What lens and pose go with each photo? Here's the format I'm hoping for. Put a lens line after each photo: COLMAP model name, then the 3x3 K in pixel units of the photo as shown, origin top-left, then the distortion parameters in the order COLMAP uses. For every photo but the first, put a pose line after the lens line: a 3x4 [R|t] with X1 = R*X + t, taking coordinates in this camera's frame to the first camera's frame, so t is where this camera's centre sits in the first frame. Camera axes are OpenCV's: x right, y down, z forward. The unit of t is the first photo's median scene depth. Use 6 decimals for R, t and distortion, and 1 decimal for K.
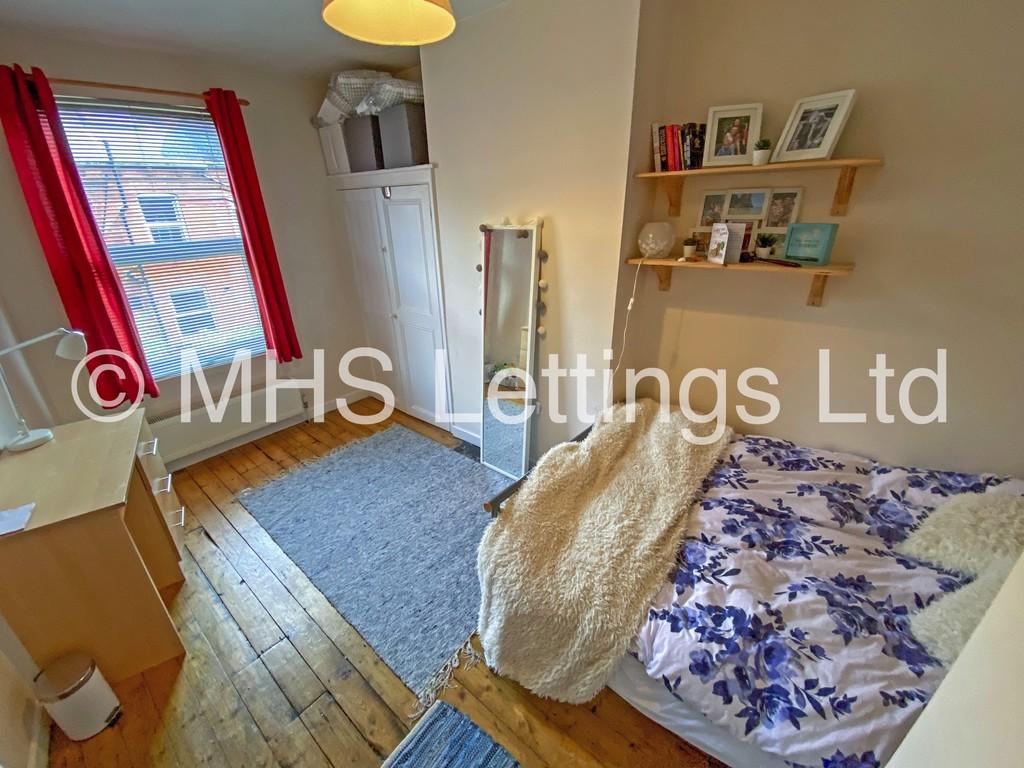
lens RADIAL K [[420.2, 0, 512.0], [0, 420.2, 384.0], [0, 0, 1]] dist [0.026802, 0.000018]
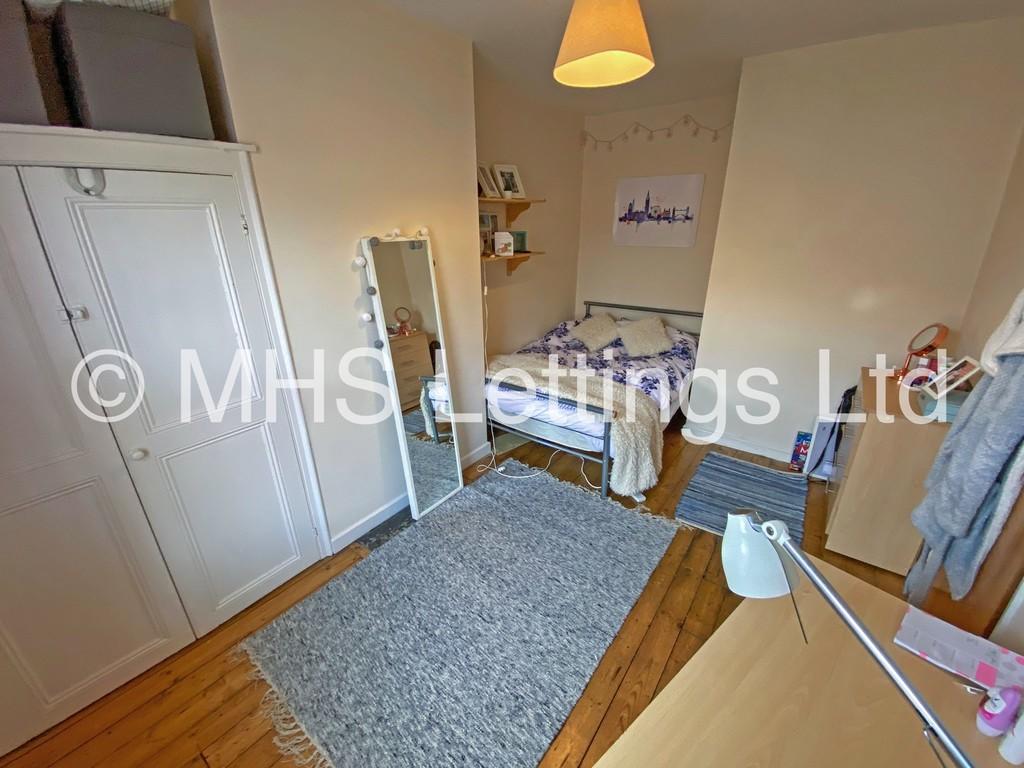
lens RADIAL K [[415.1, 0, 512.0], [0, 415.1, 384.0], [0, 0, 1]] dist [-0.001449, -0.000285]
pose [[-0.044745, -0.336641, 0.940569, -0.933886], [0.405627, 0.854287, 0.325056, -0.285378], [-0.912943, 0.396065, 0.098326, 0.783169]]
